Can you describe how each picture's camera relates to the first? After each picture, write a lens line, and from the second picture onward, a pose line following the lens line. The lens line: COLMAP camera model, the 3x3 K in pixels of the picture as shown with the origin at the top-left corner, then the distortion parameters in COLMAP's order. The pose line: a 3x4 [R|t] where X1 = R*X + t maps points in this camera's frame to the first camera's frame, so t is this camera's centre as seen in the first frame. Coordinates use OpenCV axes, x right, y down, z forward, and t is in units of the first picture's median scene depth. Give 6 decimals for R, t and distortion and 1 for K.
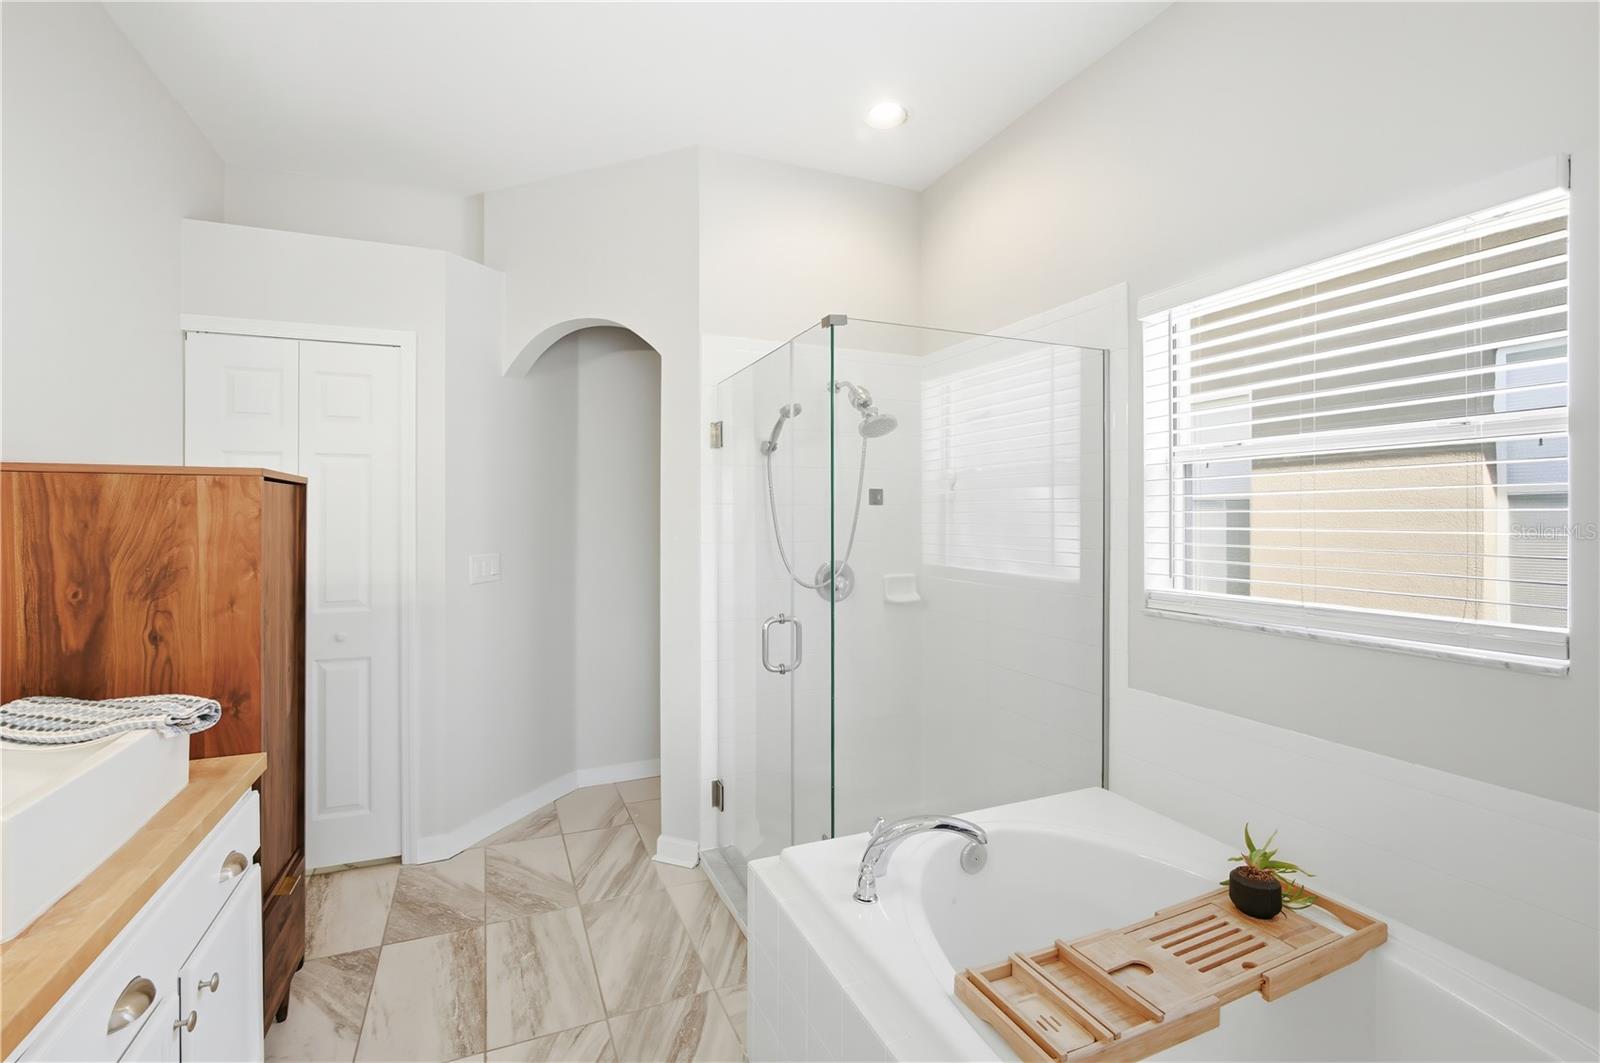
lens RADIAL K [[700.0, 0, 785.9], [0, 700.0, 520.6], [0, 0, 1]] dist [-0.013858, 0.004707]
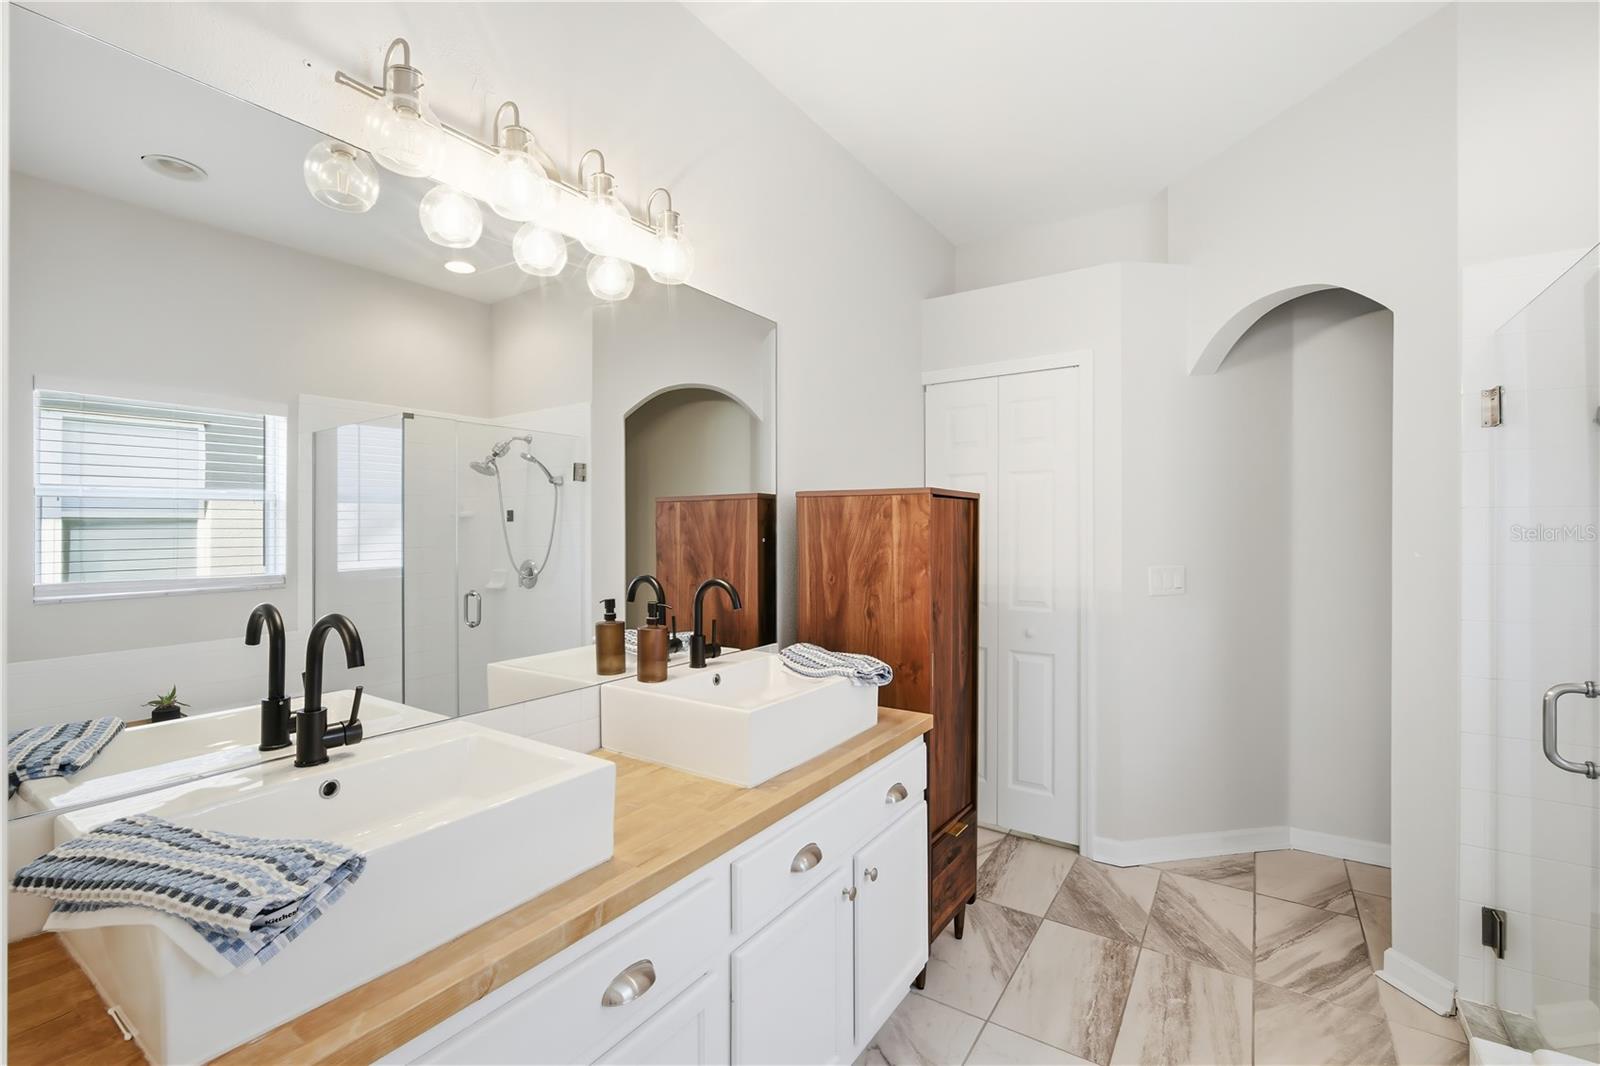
lens RADIAL K [[699.0, 0, 800.0], [0, 699.0, 533.0], [0, 0, 1]] dist [-0.014256, 0.004342]
pose [[0.558301, 0.007898, -0.829601, 0.108923], [-0.005253, 0.999968, 0.005985, 0.000227], [0.829622, 0.001016, 0.558325, 0.068909]]
